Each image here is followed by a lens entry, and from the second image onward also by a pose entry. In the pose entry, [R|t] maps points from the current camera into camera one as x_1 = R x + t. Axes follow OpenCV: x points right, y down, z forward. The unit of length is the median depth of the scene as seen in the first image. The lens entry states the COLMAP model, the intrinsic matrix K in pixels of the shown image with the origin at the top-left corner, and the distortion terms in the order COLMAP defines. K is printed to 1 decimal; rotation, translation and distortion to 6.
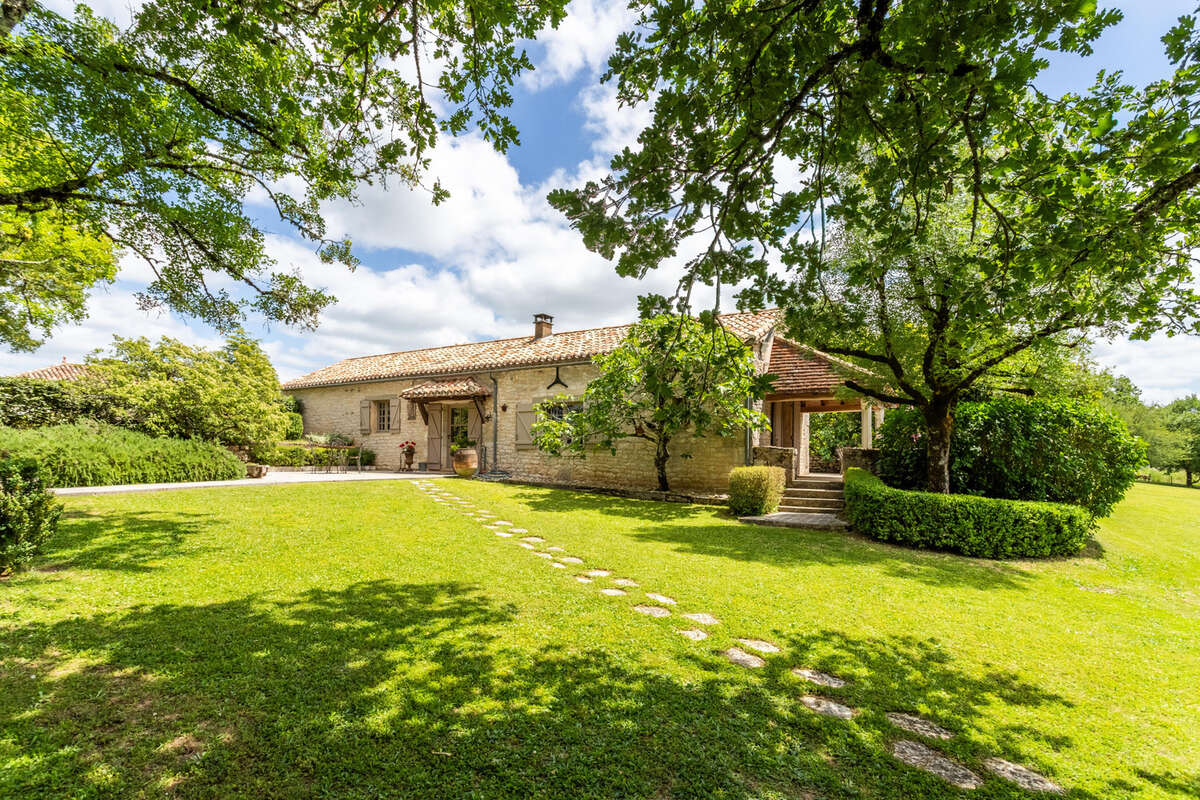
lens RADIAL K [[620.2, 0, 602.2], [0, 620.2, 425.7], [0, 0, 1]] dist [-0.001003, 0.000153]
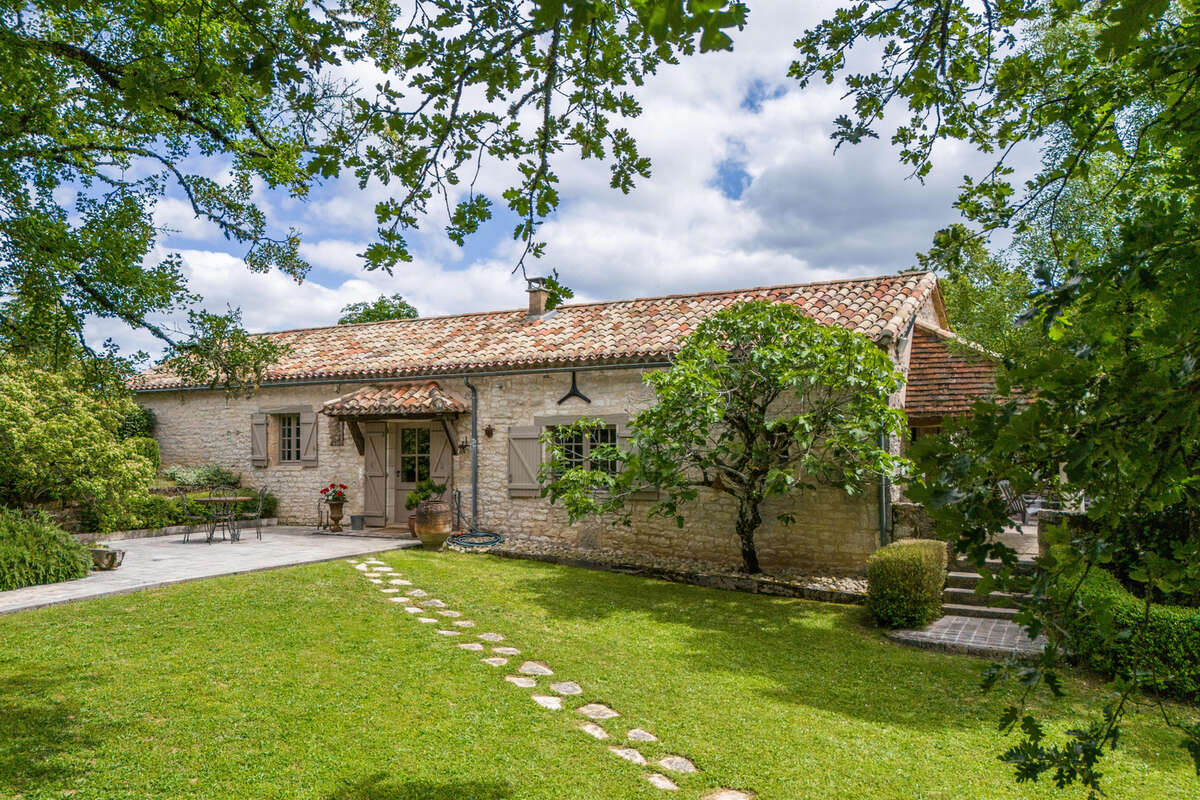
lens RADIAL K [[952.1, 0, 607.3], [0, 952.1, 387.6], [0, 0, 1]] dist [0.118728, -0.160787]
pose [[0.999717, -0.011598, 0.020771, -0.058148], [0.011779, 0.999893, -0.008618, -0.067734], [-0.020669, 0.008860, 0.999747, 0.008551]]
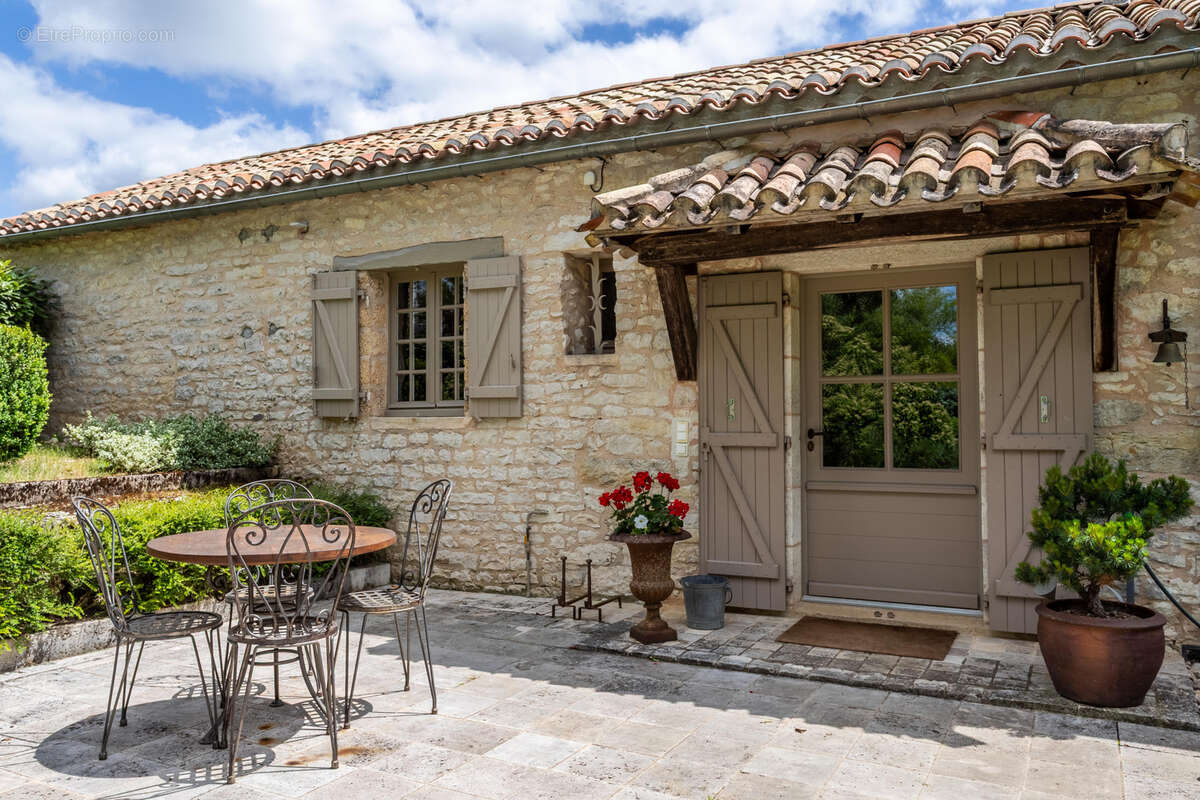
lens RADIAL K [[912.3, 0, 627.9], [0, 912.3, 394.4], [0, 0, 1]] dist [-0.000866, -0.001059]
pose [[0.996063, -0.006789, 0.088390, -0.377473], [0.004698, 0.999704, 0.023852, -0.004066], [-0.088526, -0.023343, 0.995800, 0.810709]]
